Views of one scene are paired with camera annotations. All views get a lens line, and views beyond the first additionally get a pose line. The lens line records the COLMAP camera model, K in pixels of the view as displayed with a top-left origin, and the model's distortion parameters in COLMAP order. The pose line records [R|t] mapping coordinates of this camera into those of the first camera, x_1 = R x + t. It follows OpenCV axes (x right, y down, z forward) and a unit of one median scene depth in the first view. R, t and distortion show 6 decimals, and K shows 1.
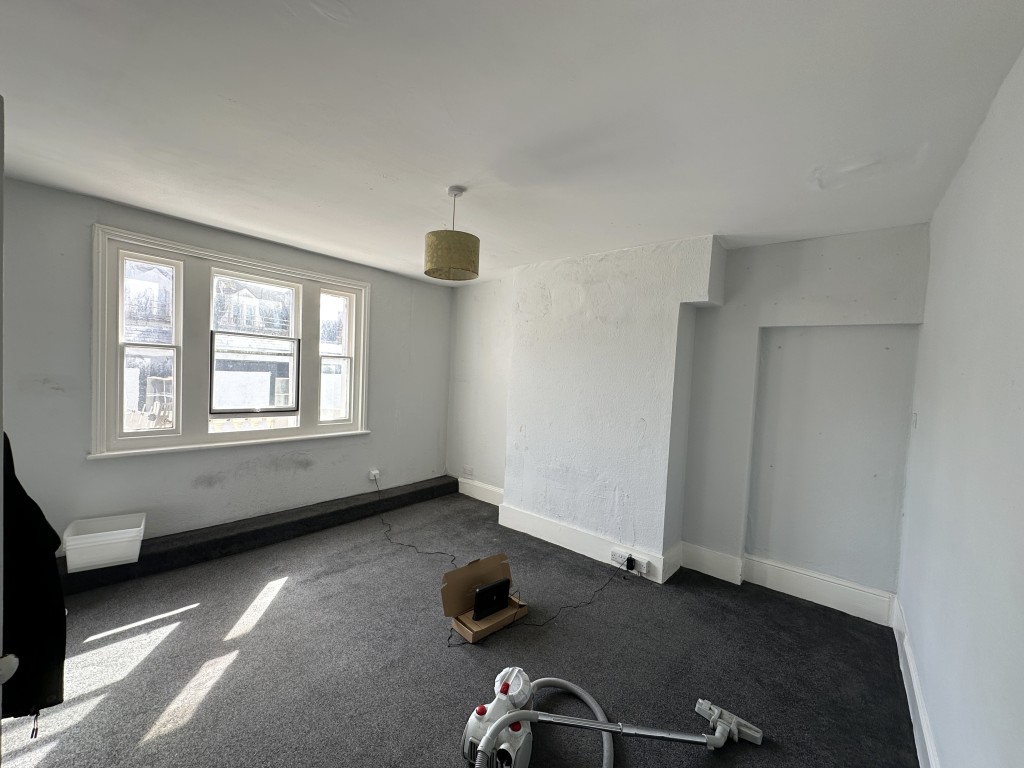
lens RADIAL K [[405.0, 0, 512.7], [0, 405.0, 385.5], [0, 0, 1]] dist [0.000289, 0.000226]
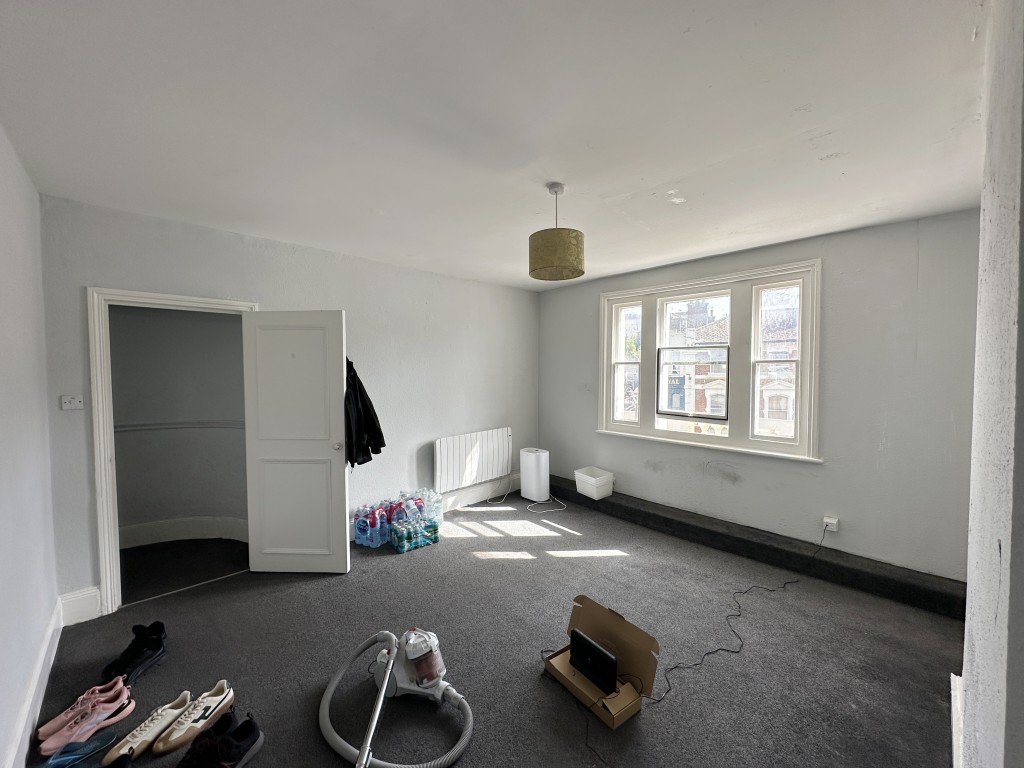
lens RADIAL K [[405.0, 0, 513.4], [0, 405.0, 385.5], [0, 0, 1]] dist [0.000289, 0.000226]
pose [[-0.123097, -0.008004, -0.992362, 0.509010], [-0.038976, 0.999235, -0.003225, 0.002929], [0.991629, 0.038281, -0.123315, 0.630187]]
